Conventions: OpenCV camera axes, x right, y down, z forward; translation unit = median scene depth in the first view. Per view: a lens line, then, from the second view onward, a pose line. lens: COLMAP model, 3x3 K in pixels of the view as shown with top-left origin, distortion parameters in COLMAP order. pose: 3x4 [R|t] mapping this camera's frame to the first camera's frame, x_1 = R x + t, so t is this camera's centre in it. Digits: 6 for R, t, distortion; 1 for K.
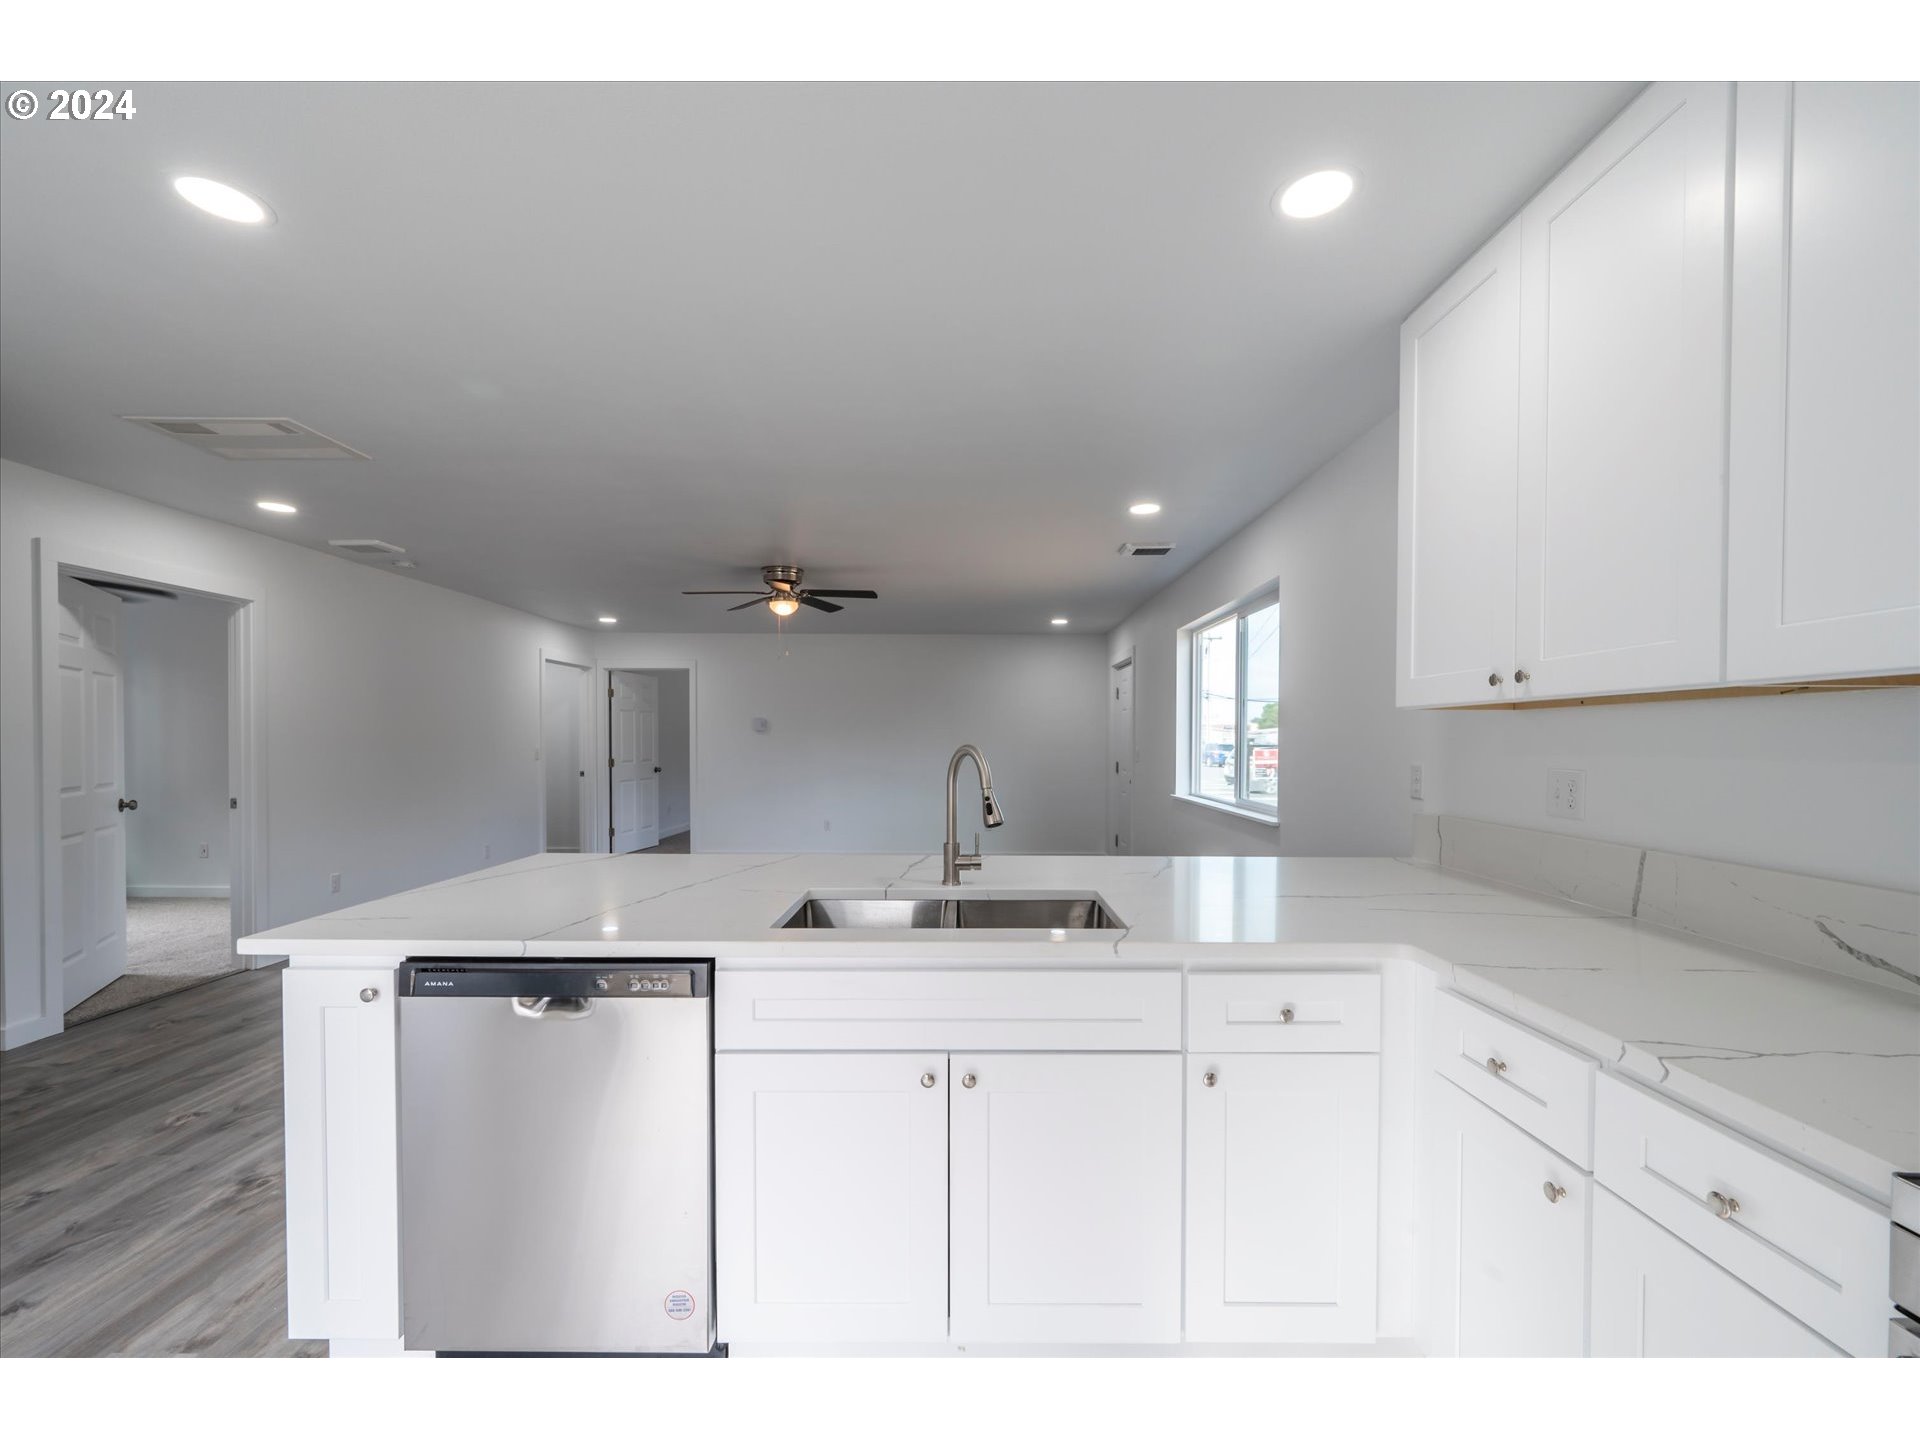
lens RADIAL K [[769.6, 0, 955.6], [0, 769.6, 738.6], [0, 0, 1]] dist [0.002666, 0.000261]
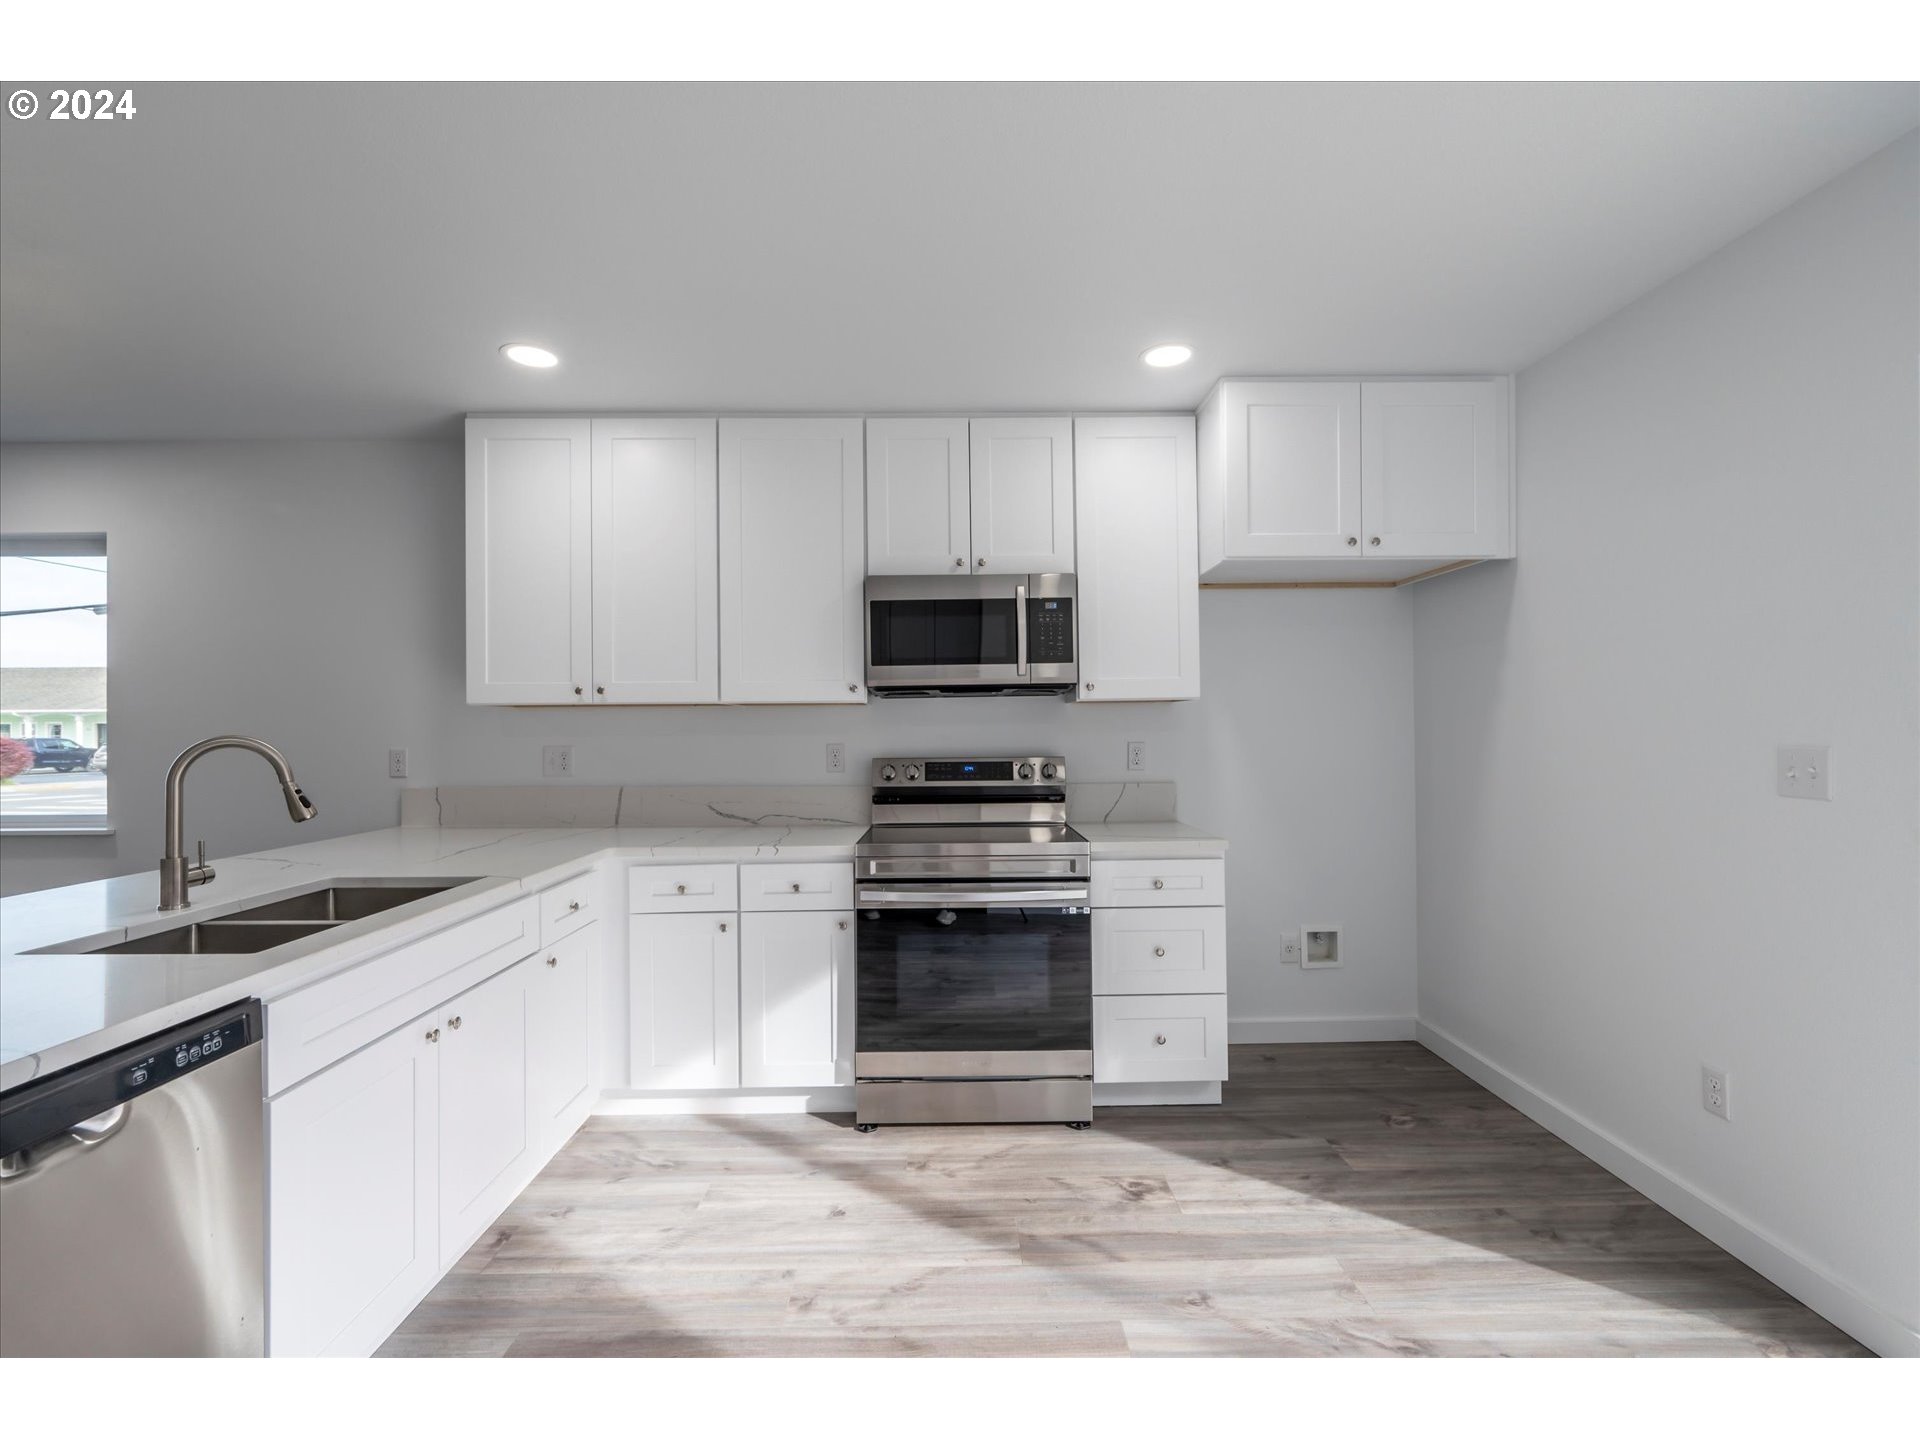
lens RADIAL K [[837.7, 0, 958.5], [0, 837.7, 705.6], [0, 0, 1]] dist [0.004549, -0.000417]
pose [[-0.004074, 0.019218, 0.999807, -1.079544], [0.005020, 0.999803, -0.019198, -0.006138], [-0.999979, 0.004941, -0.004170, 0.203151]]
